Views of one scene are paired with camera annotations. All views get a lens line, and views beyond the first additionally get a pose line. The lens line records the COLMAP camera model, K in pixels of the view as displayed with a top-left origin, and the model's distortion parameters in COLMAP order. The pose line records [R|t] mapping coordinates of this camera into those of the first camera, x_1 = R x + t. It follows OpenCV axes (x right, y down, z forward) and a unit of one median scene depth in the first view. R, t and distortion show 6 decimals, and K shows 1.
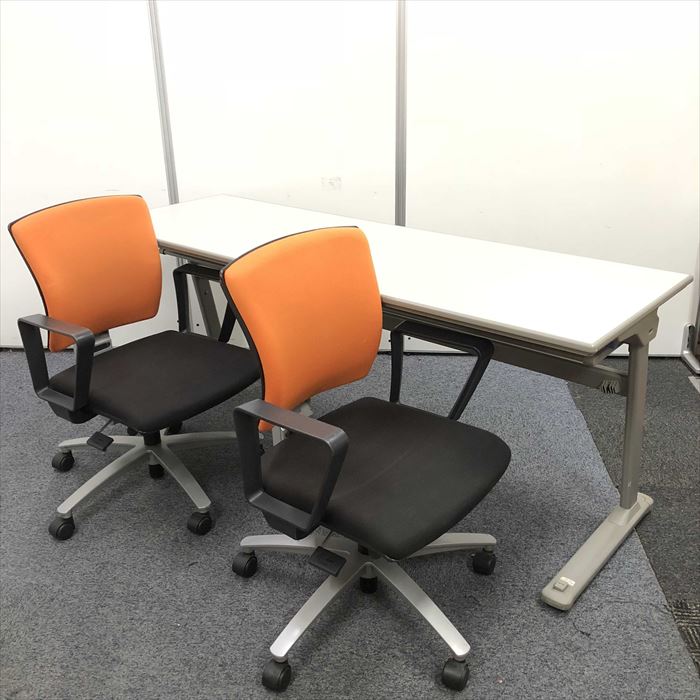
lens RADIAL K [[758.2, 0, 350.0], [0, 758.2, 350.0], [0, 0, 1]] dist [-0.000751, 0.029078]
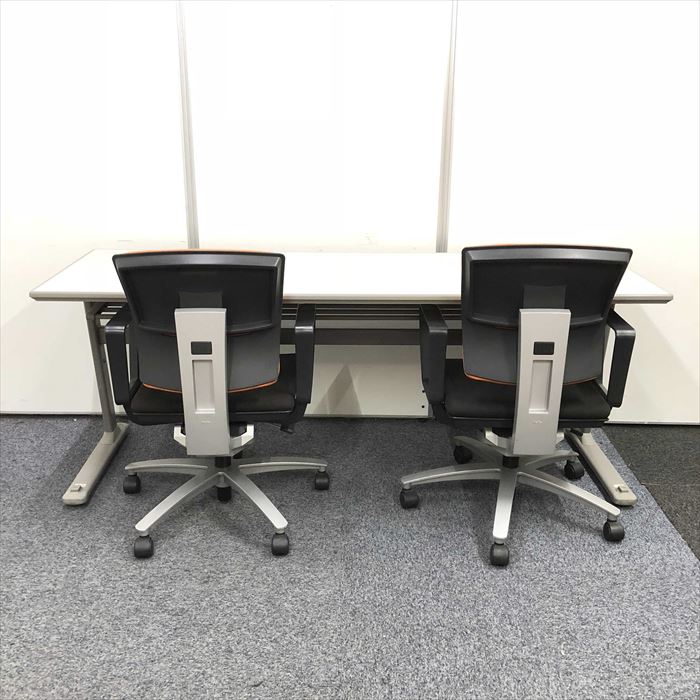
lens RADIAL K [[758.2, 0, 350.0], [0, 758.2, 350.0], [0, 0, 1]] dist [-0.000751, 0.029078]
pose [[0.997443, 0.008601, 0.070941, -0.153473], [-0.003436, 0.997354, -0.072615, -0.021304], [-0.071378, 0.072186, 0.994834, 0.122424]]
